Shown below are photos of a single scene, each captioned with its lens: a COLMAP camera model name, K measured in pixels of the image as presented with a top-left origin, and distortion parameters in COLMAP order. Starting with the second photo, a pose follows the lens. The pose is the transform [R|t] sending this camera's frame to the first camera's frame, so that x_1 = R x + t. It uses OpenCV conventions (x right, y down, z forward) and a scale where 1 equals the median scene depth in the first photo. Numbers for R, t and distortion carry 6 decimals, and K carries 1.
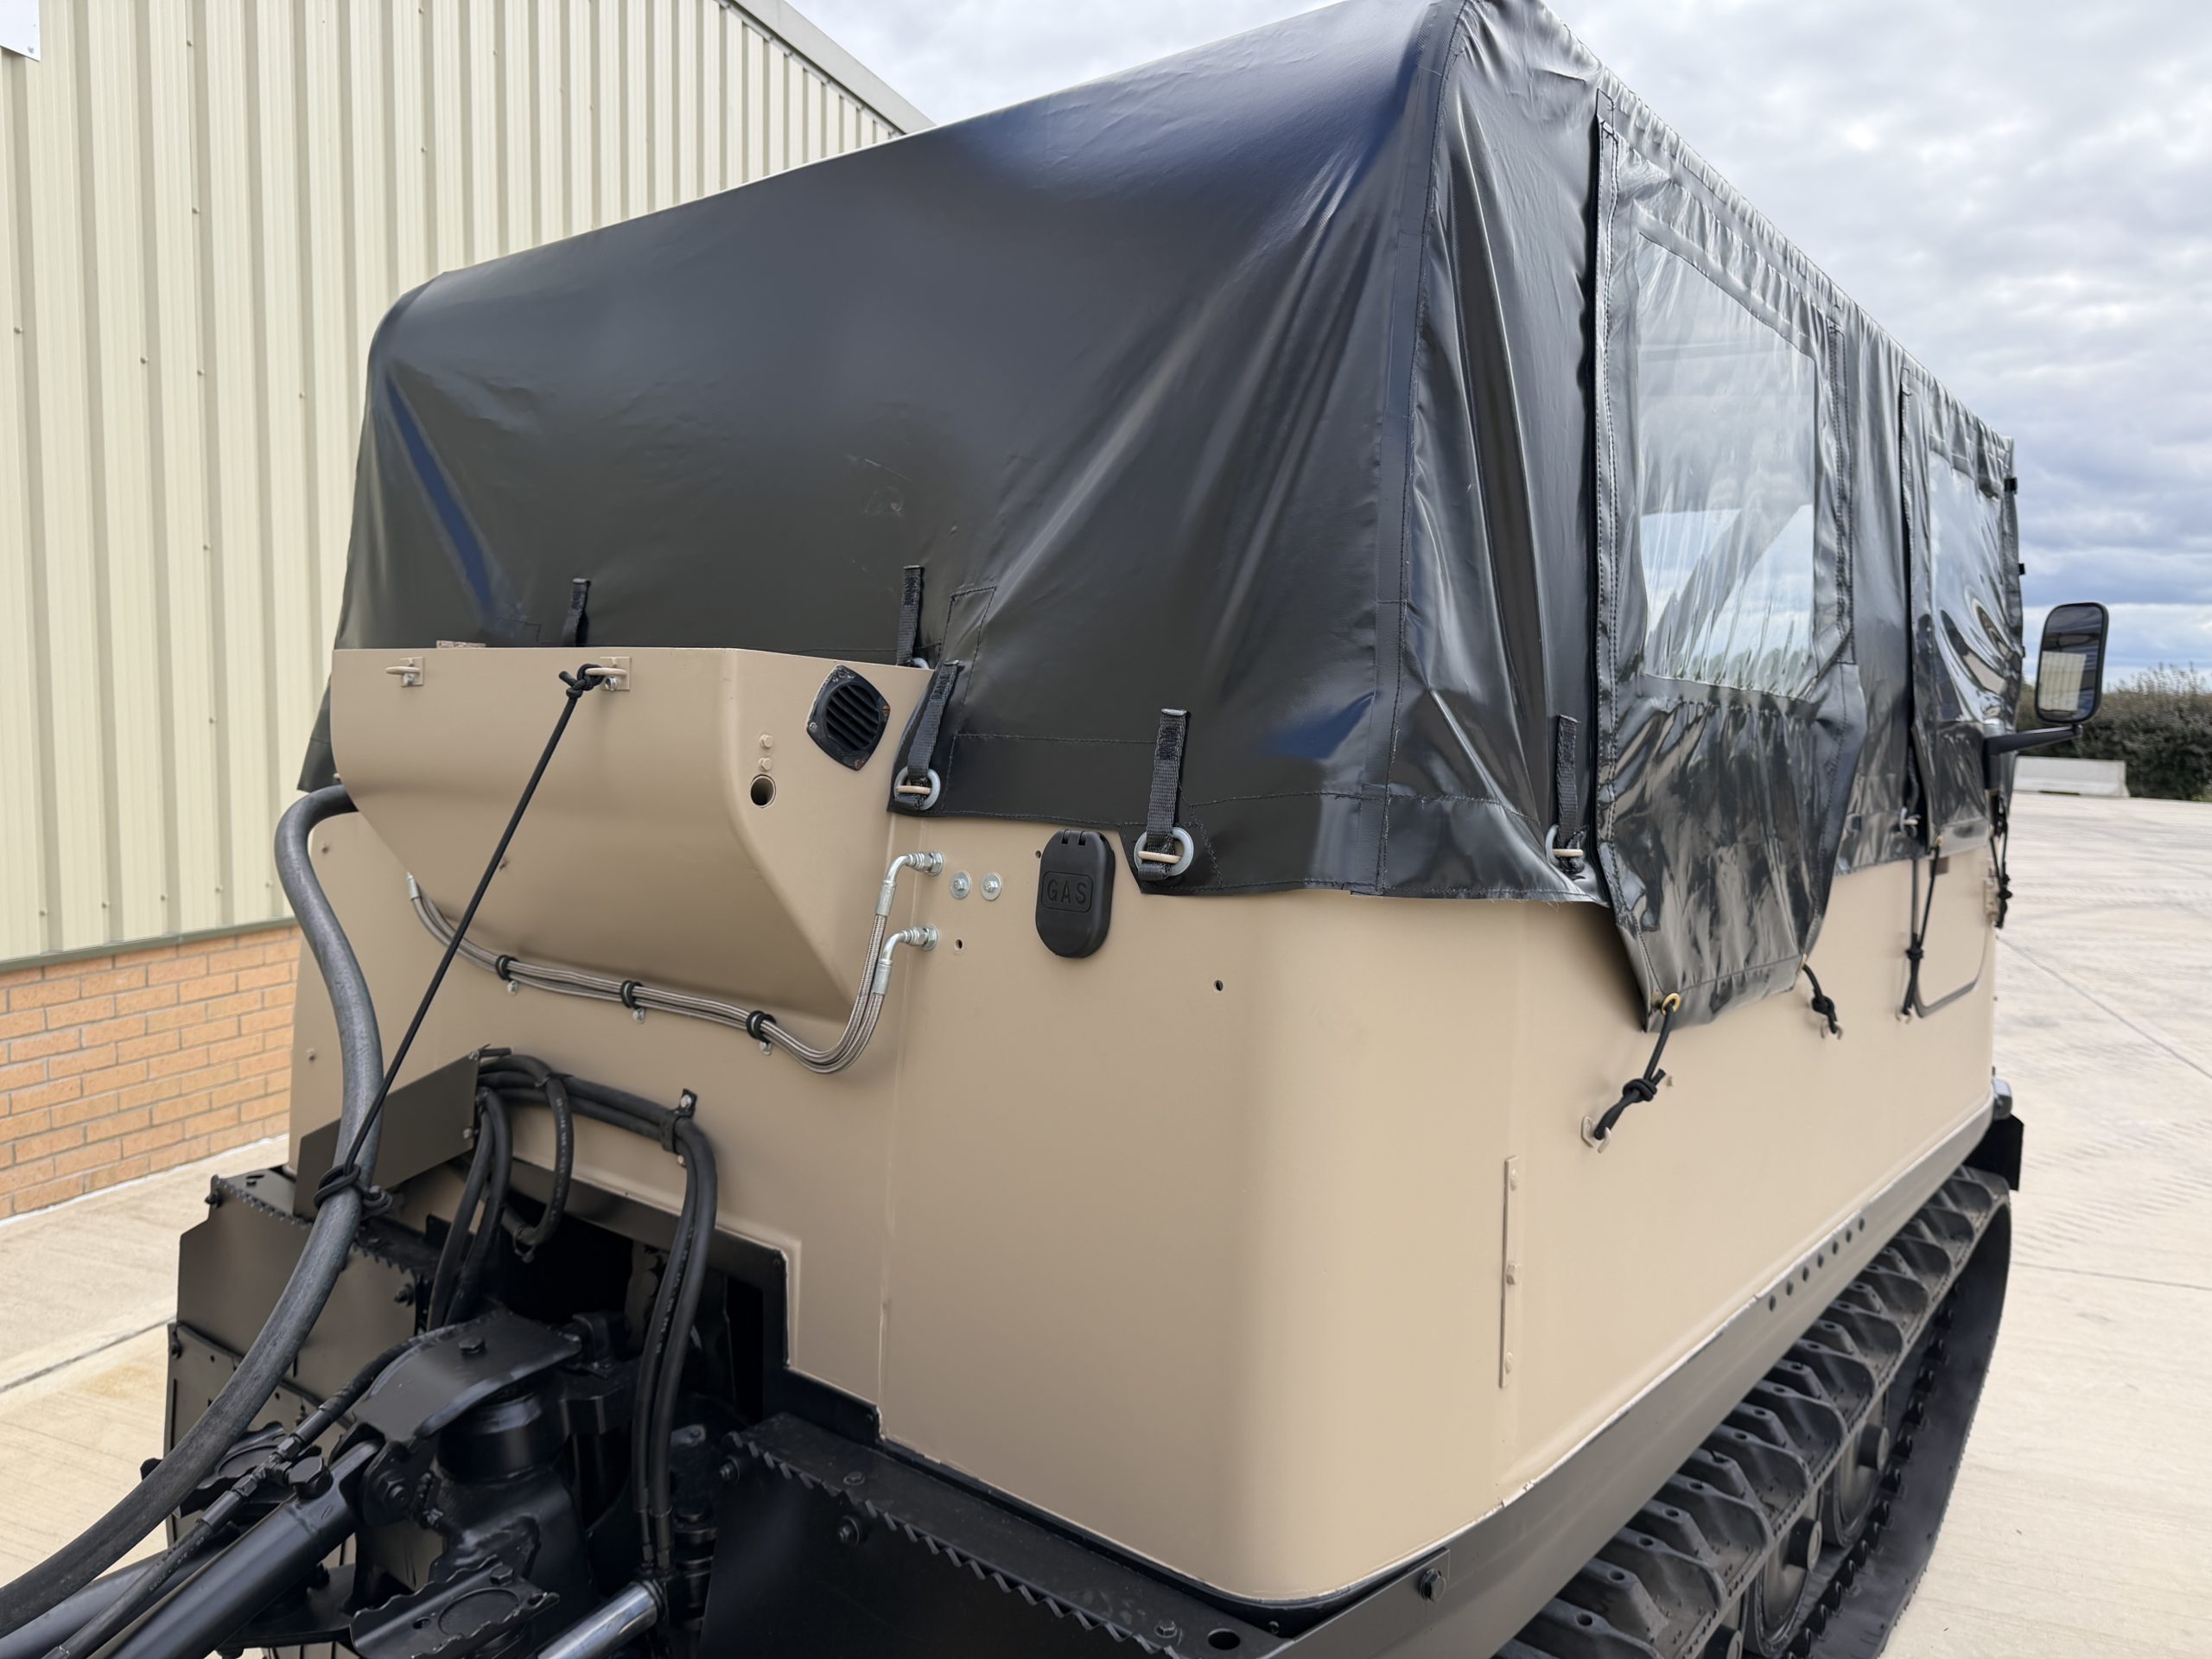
lens RADIAL K [[1549.4, 0, 1126.7], [0, 1549.4, 854.3], [0, 0, 1]] dist [0.036929, -0.089914]
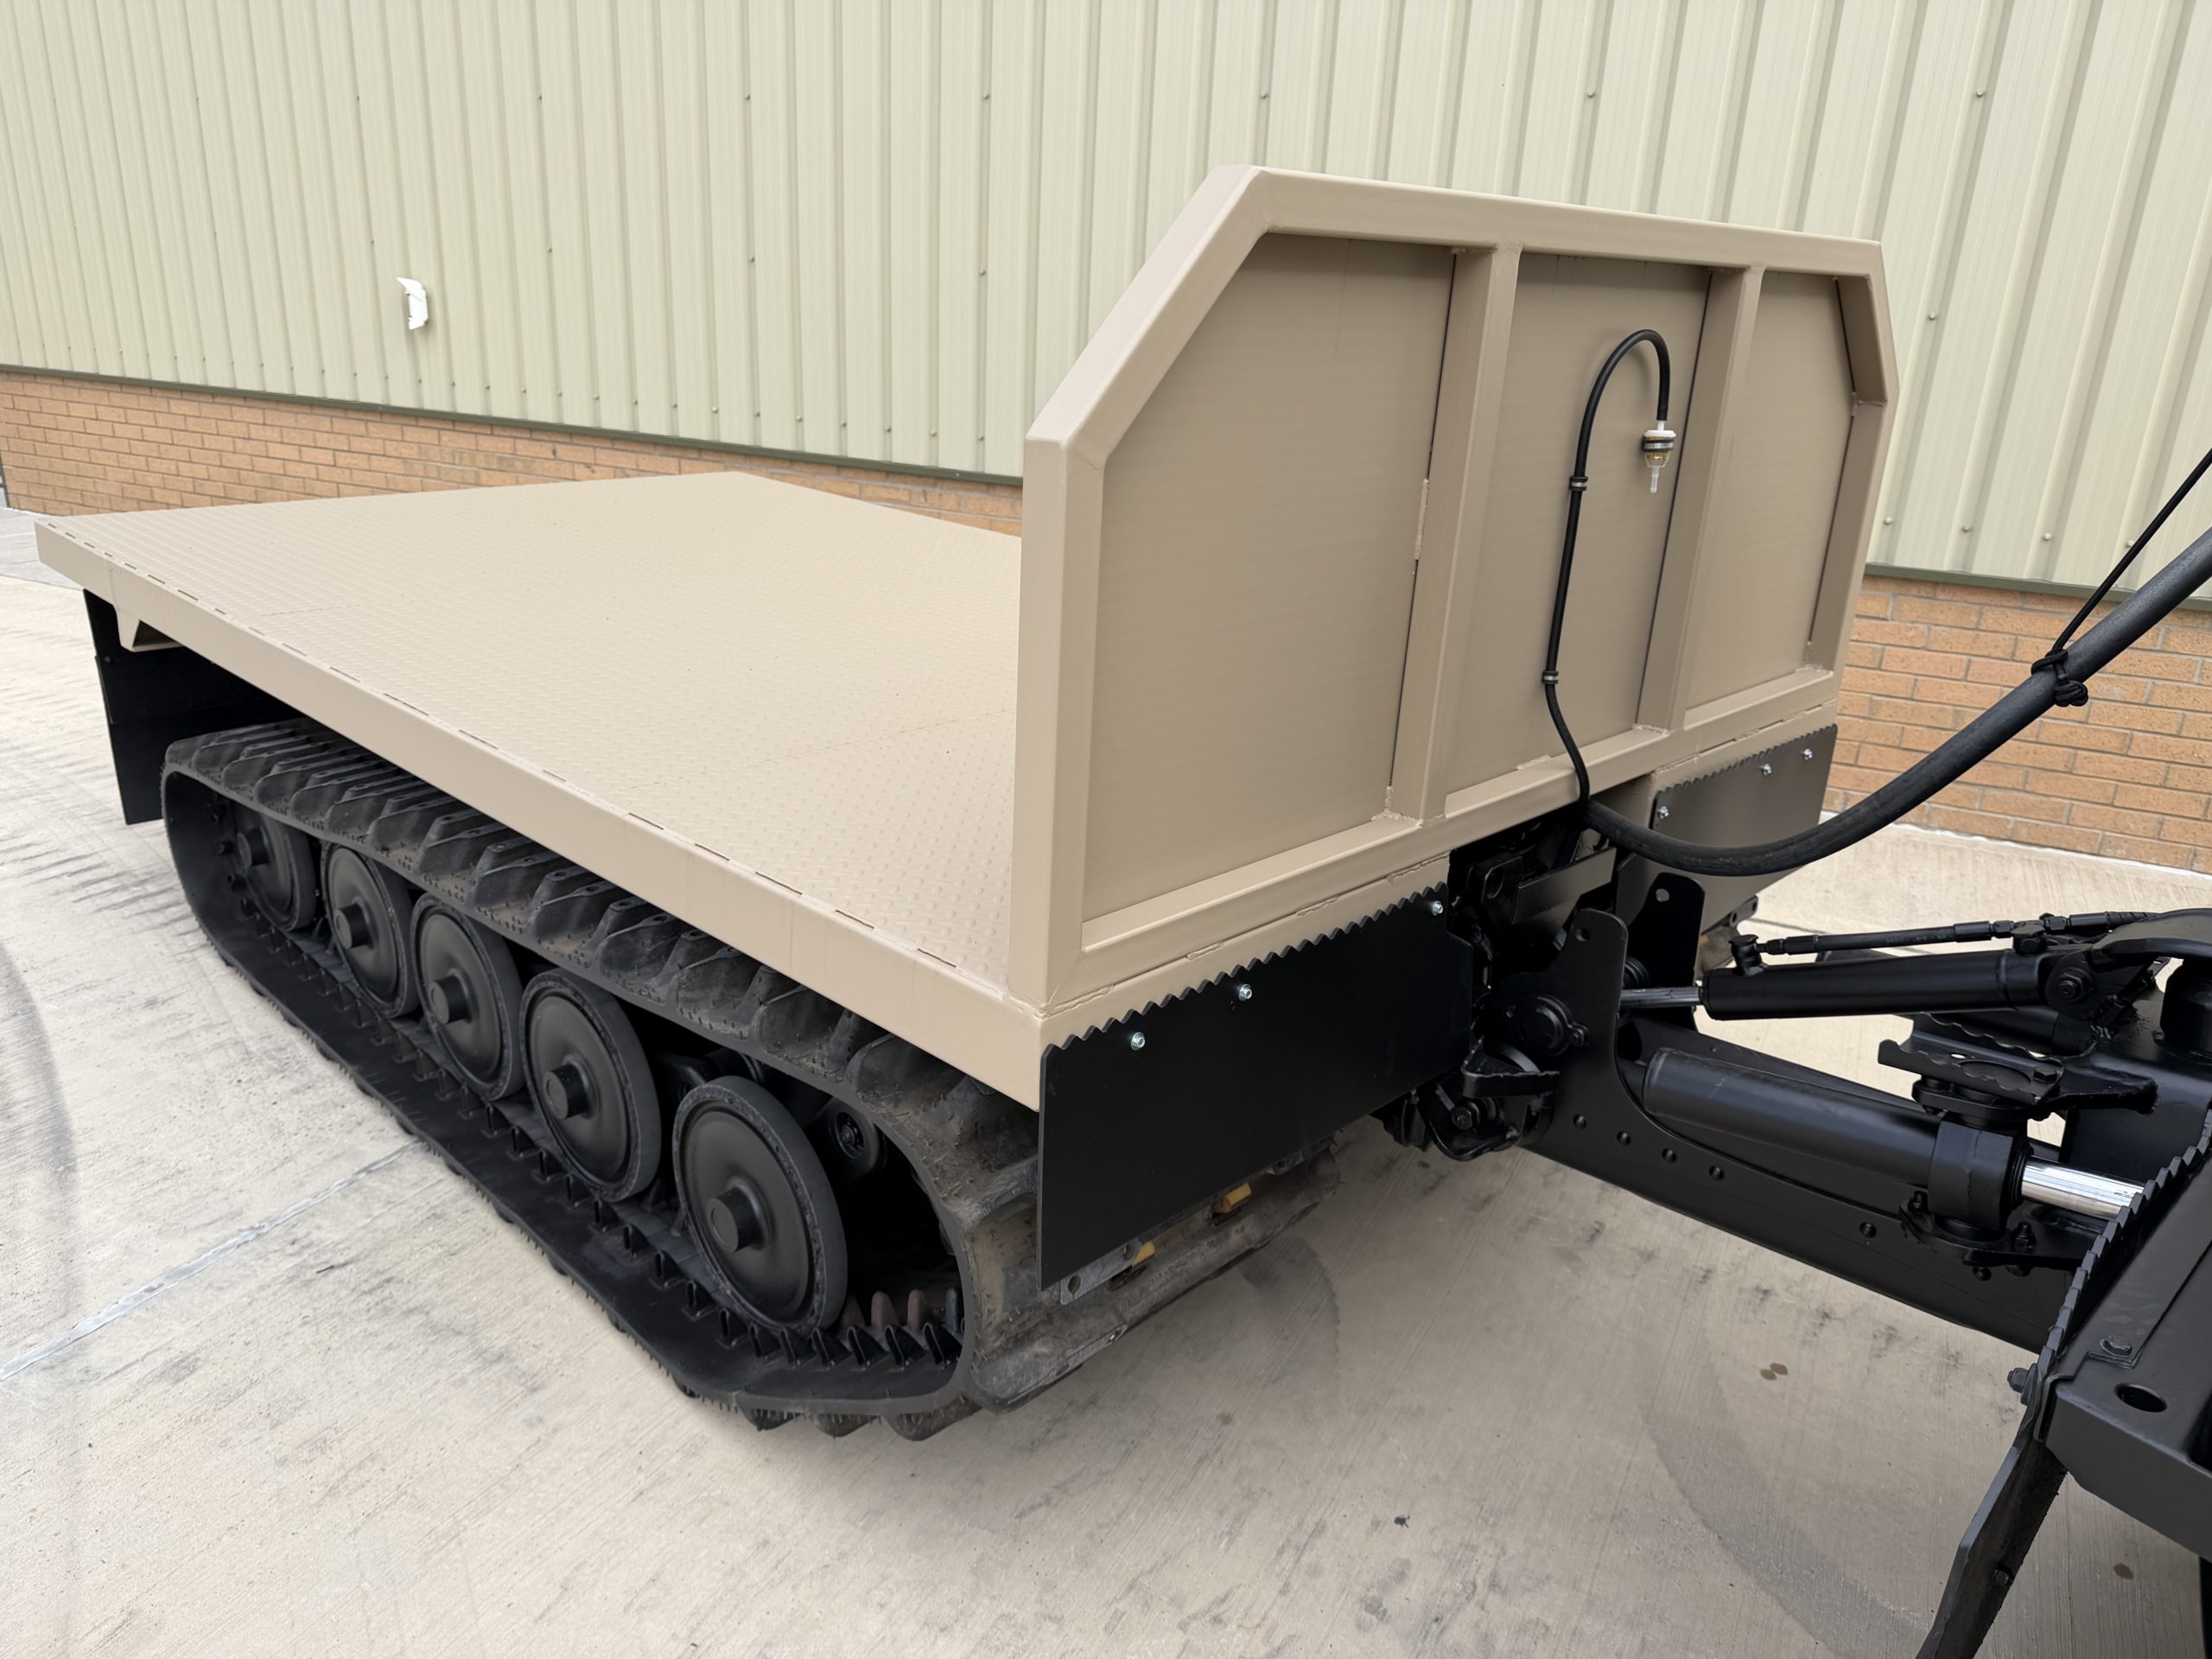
lens RADIAL K [[1542.8, 0, 1066.5], [0, 1542.8, 820.2], [0, 0, 1]] dist [0.129349, -0.170454]
pose [[-0.146288, 0.297757, -0.943367, 0.595080], [-0.141364, 0.937547, 0.317841, 0.048542], [0.979089, 0.179854, -0.095060, 0.374540]]
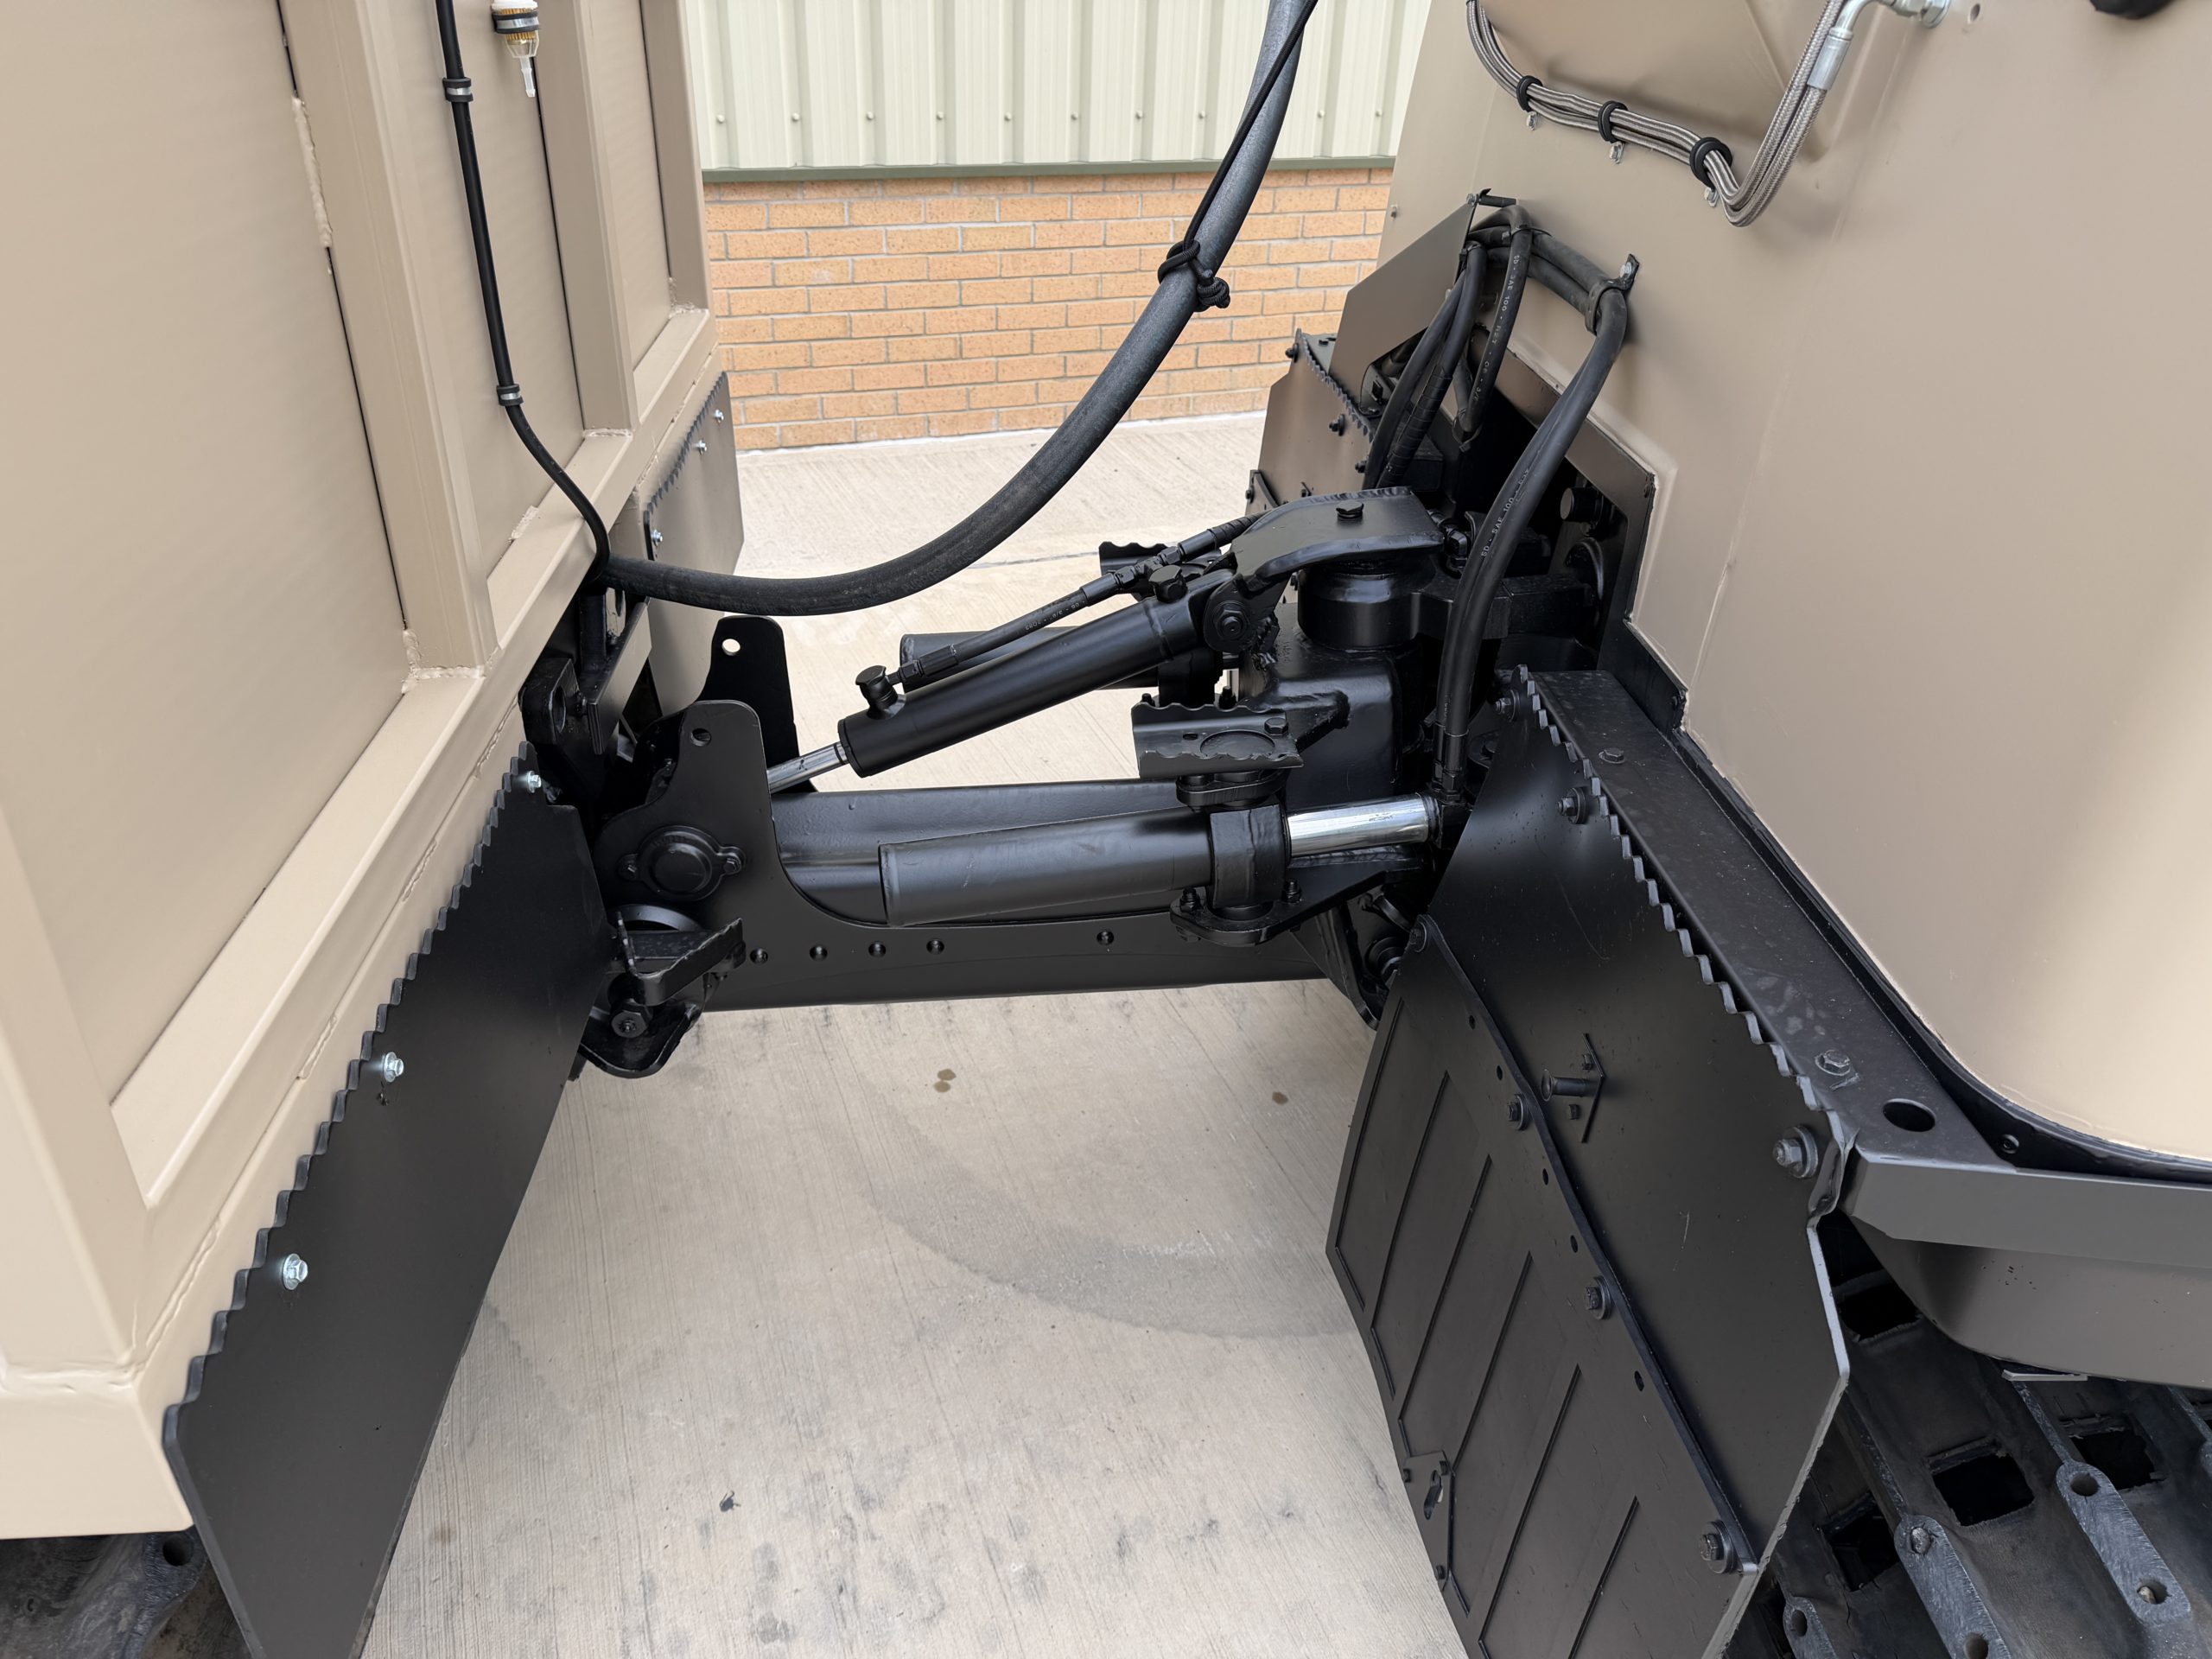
lens RADIAL K [[1567.7, 0, 1114.9], [0, 1567.7, 837.2], [0, 0, 1]] dist [0.109160, -0.177081]
pose [[0.658975, 0.376395, -0.651213, 0.182918], [-0.090872, 0.899283, 0.427823, 0.101114], [0.746656, -0.222747, 0.626809, 0.256904]]
